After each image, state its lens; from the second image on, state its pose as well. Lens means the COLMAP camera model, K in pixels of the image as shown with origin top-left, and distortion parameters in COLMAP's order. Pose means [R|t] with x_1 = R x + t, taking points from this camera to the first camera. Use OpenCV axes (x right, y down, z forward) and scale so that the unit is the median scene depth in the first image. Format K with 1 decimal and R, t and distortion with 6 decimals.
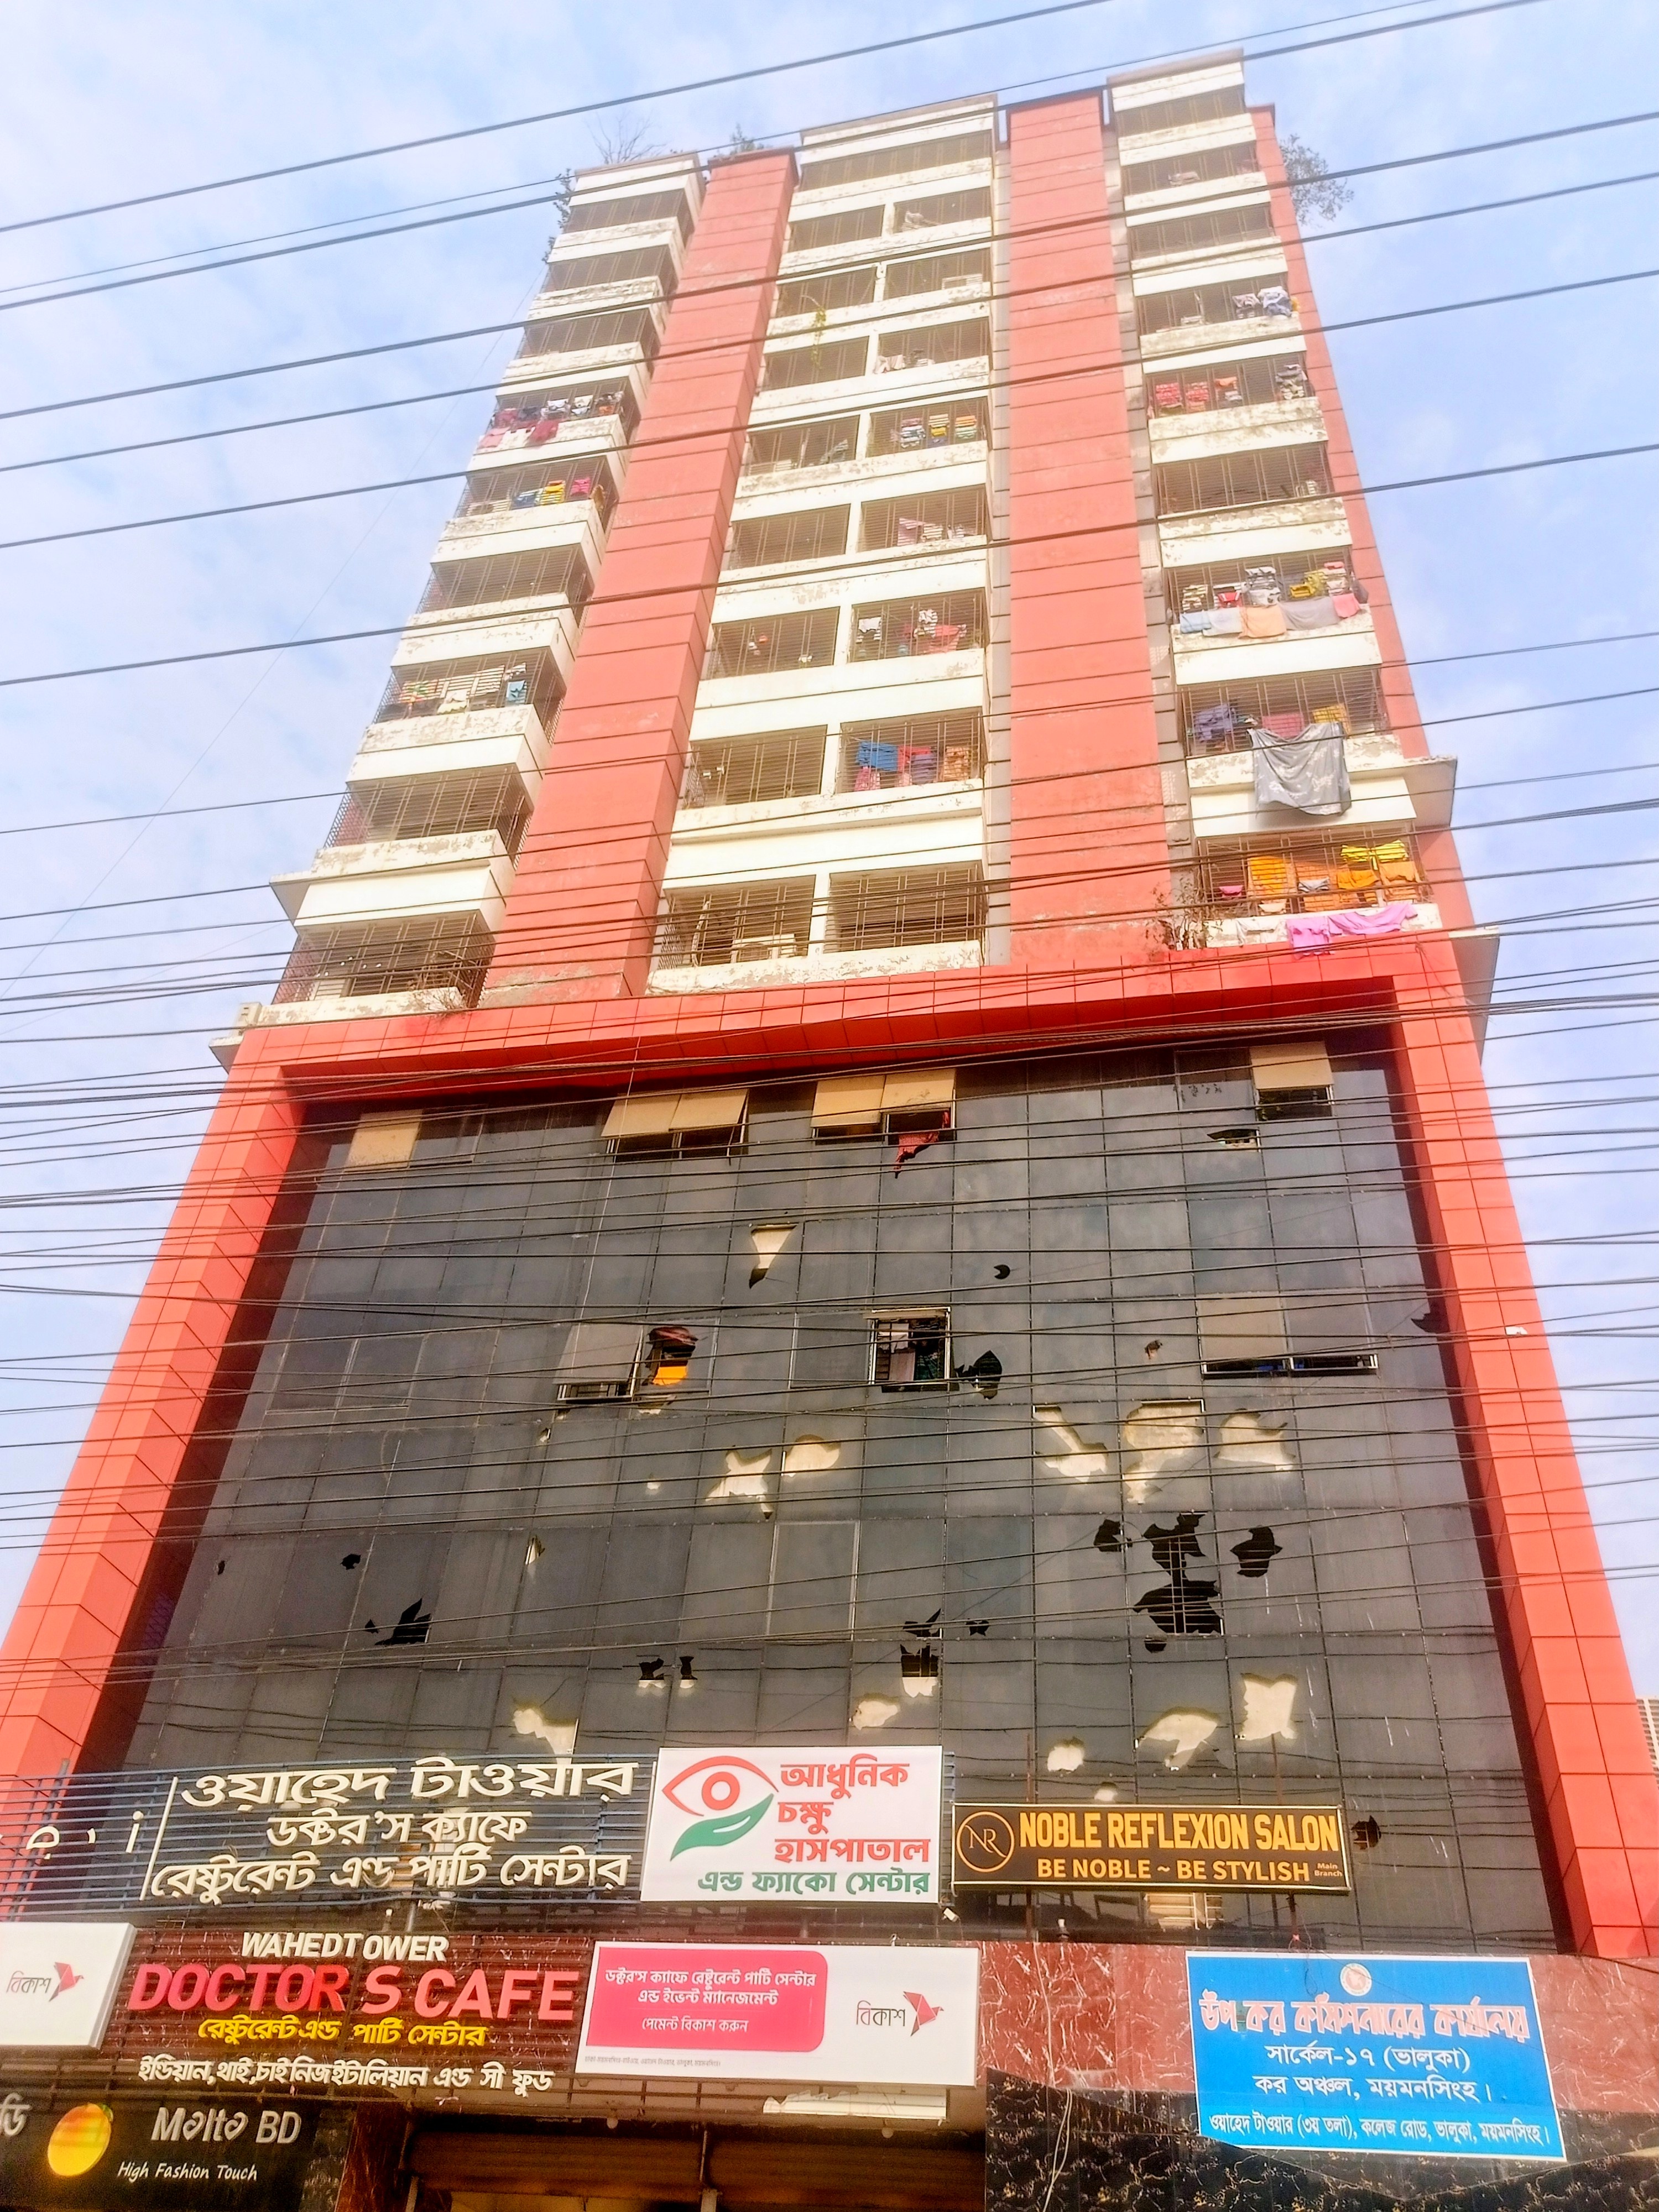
lens RADIAL K [[1782.4, 0, 830.4], [0, 1782.4, 1106.7], [0, 0, 1]] dist [0.017069, 0.005121]
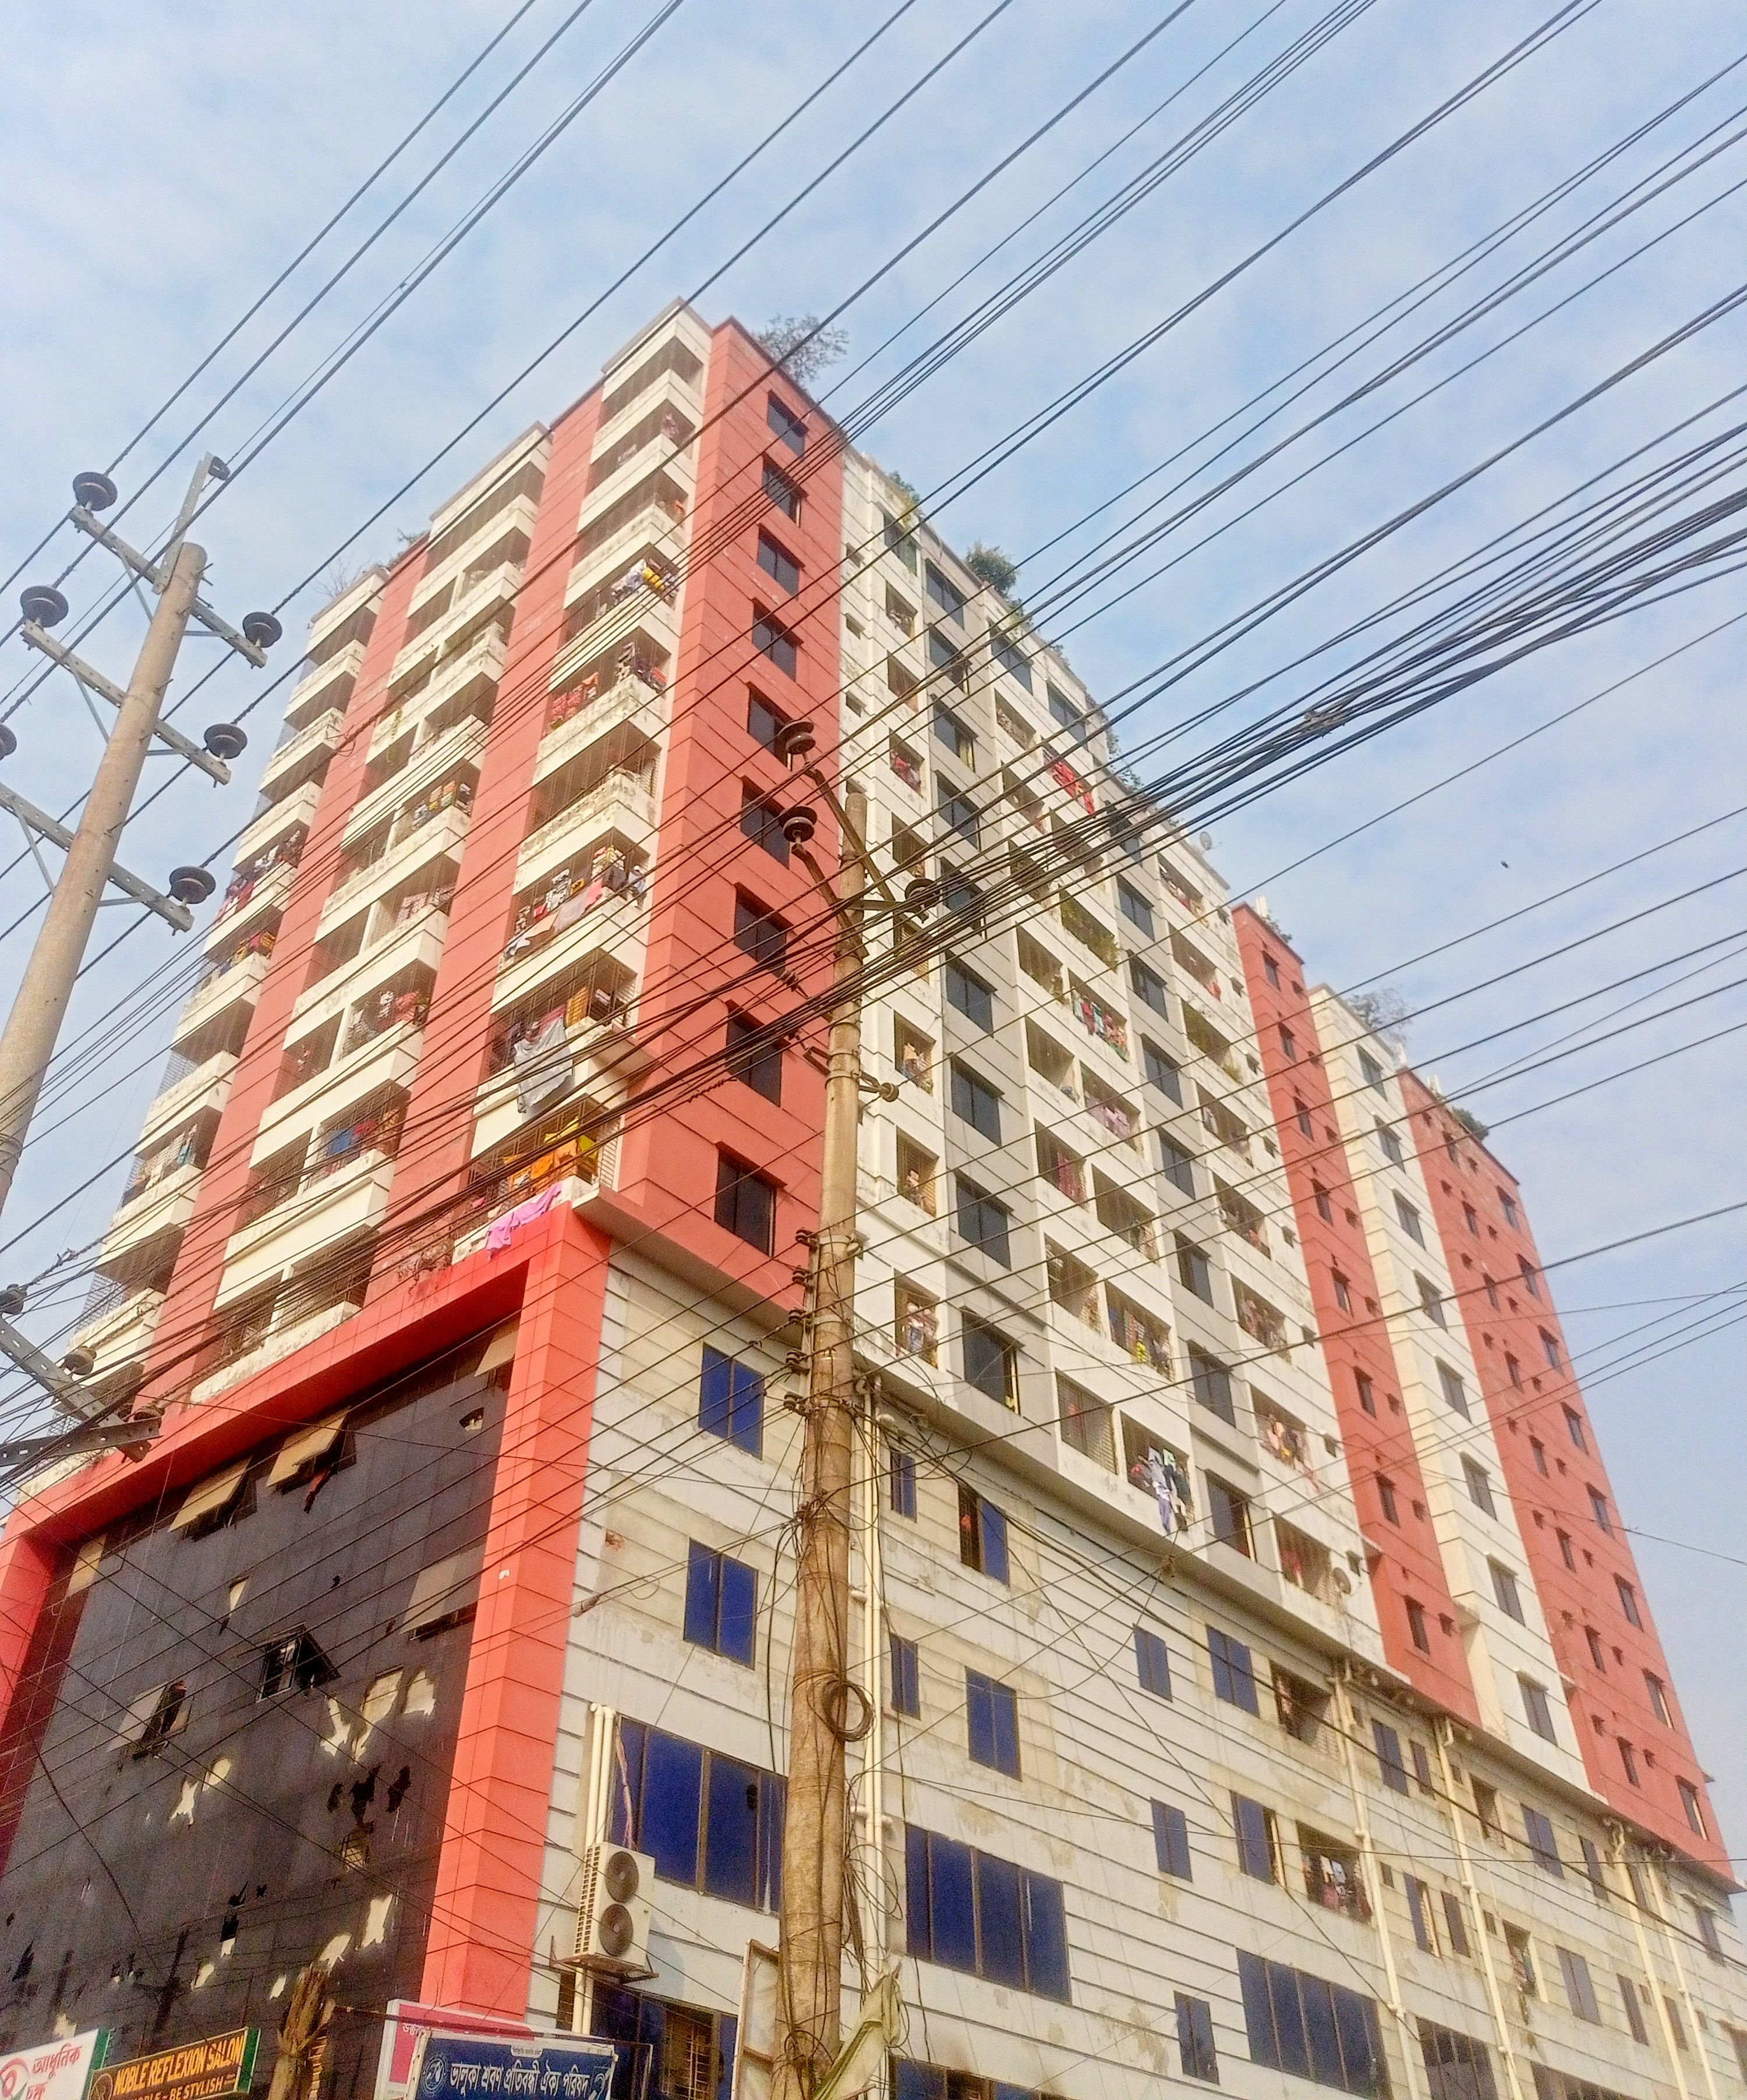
lens RADIAL K [[1798.2, 0, 873.7], [0, 1798.2, 1048.8], [0, 0, 1]] dist [0.051544, 0.006109]
pose [[0.872991, -0.364444, -0.324140, 1.154825], [0.358783, 0.930039, -0.079387, -0.028665], [0.330395, -0.046992, 0.942672, -0.133623]]
